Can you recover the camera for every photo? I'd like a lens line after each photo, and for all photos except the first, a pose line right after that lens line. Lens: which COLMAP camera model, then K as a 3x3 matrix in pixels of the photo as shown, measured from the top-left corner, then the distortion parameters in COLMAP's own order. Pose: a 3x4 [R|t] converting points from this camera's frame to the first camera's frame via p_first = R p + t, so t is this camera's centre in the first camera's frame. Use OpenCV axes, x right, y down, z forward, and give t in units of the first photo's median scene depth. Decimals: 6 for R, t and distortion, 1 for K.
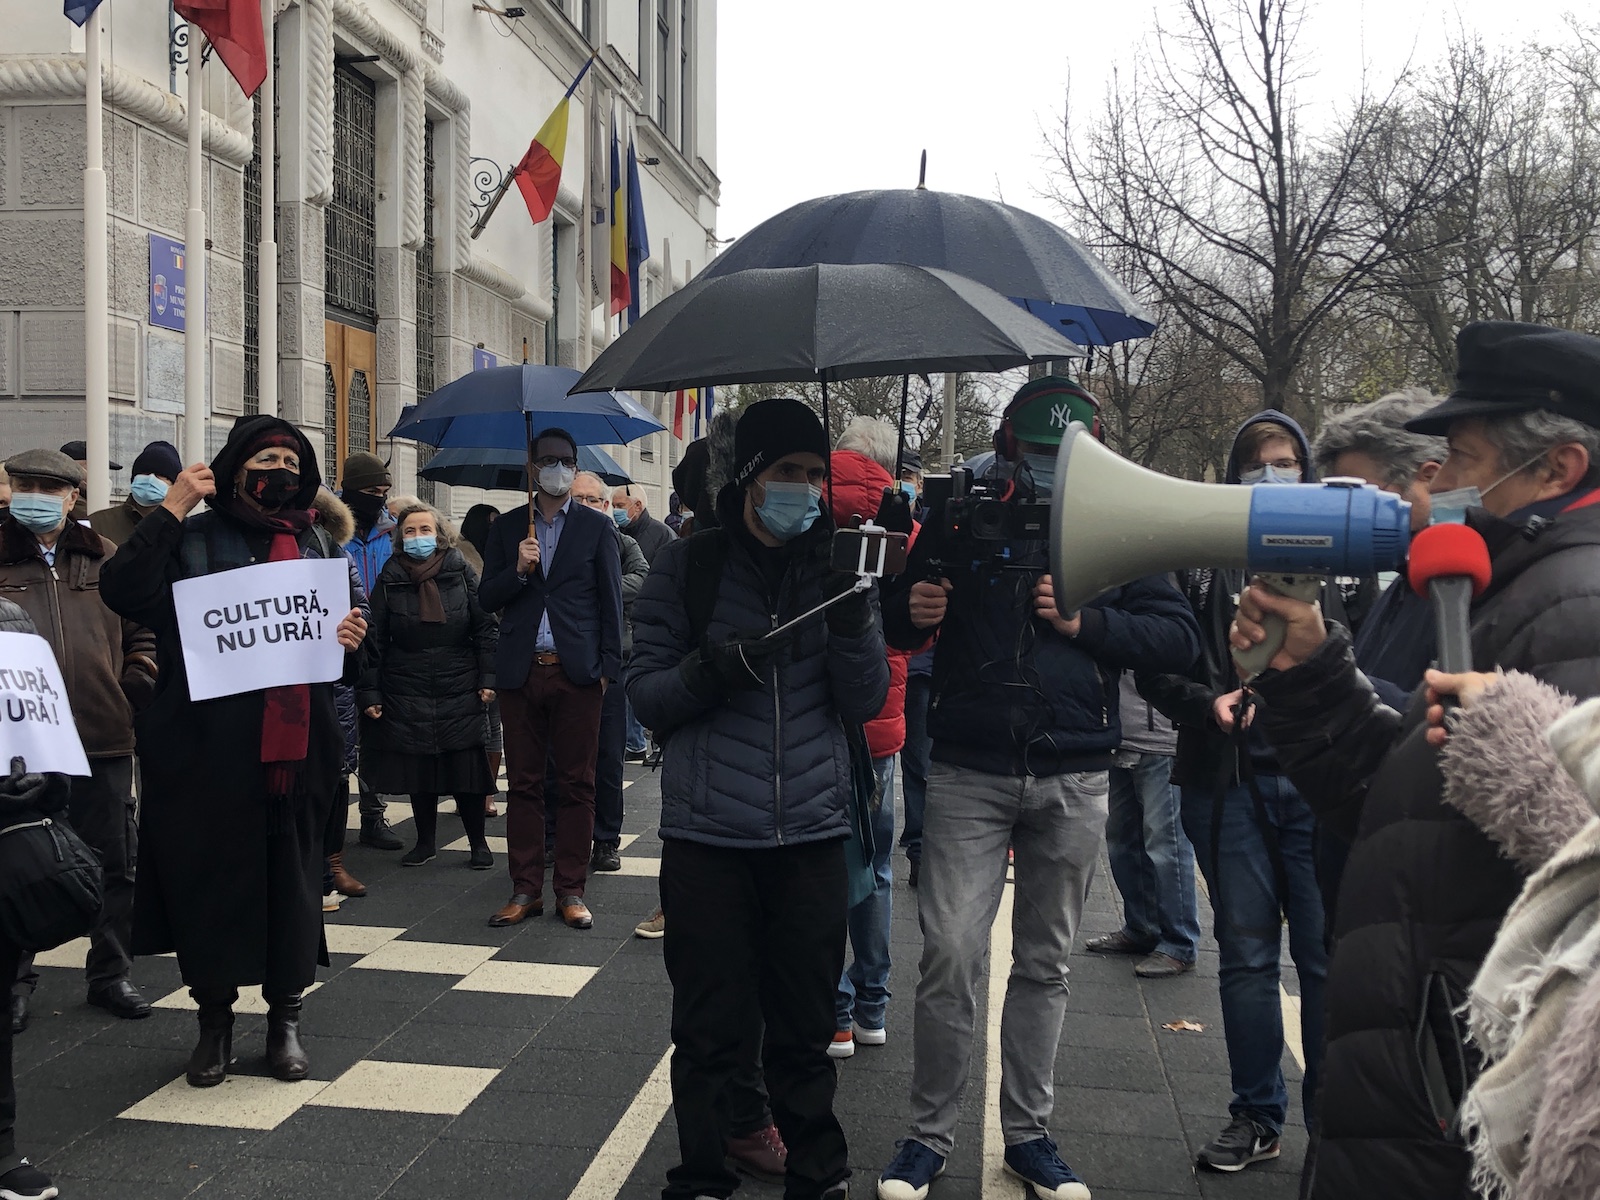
lens RADIAL K [[1840.5, 0, 804.4], [0, 1840.5, 562.7], [0, 0, 1]] dist [0.196677, -0.490311]
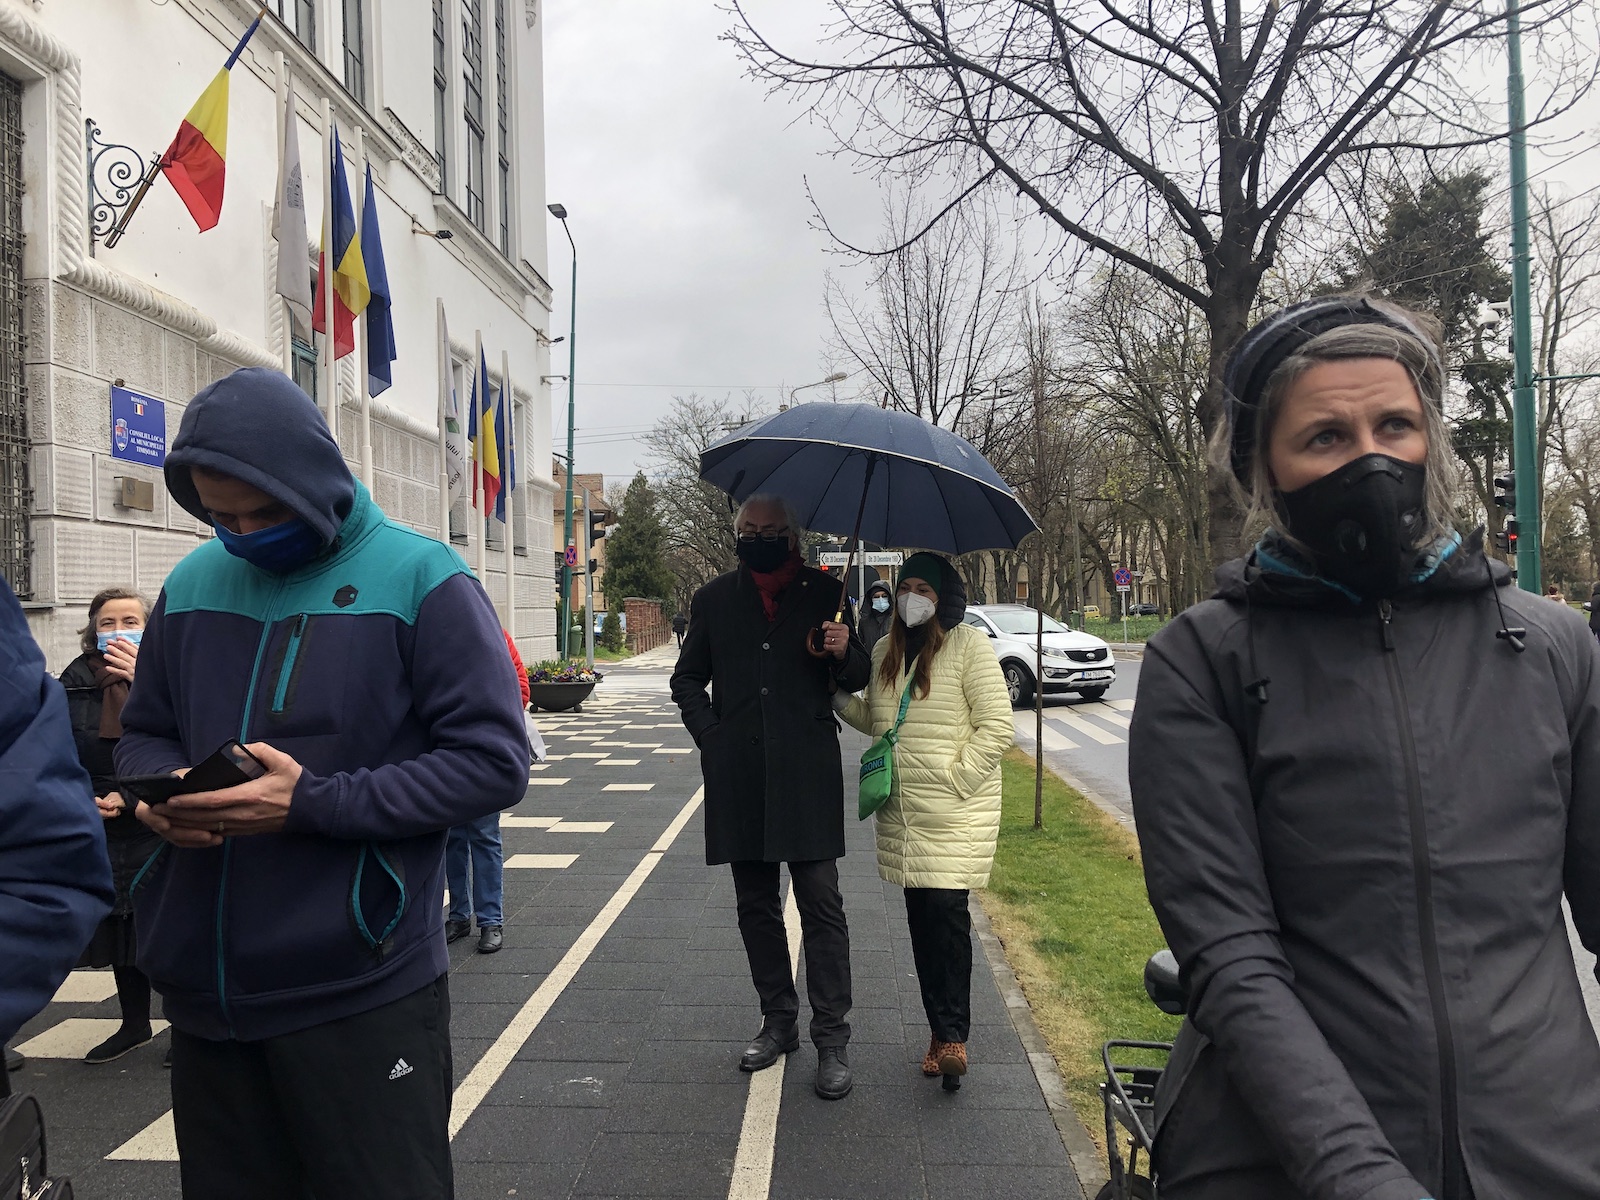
lens RADIAL K [[1332.8, 0, 796.4], [0, 1332.8, 609.7], [0, 0, 1]] dist [0.009638, -0.004962]
pose [[0.996638, -0.037235, 0.072983, 0.080308], [0.038528, 0.999123, -0.016391, -0.003182], [-0.072308, 0.019148, 0.997199, 0.546022]]
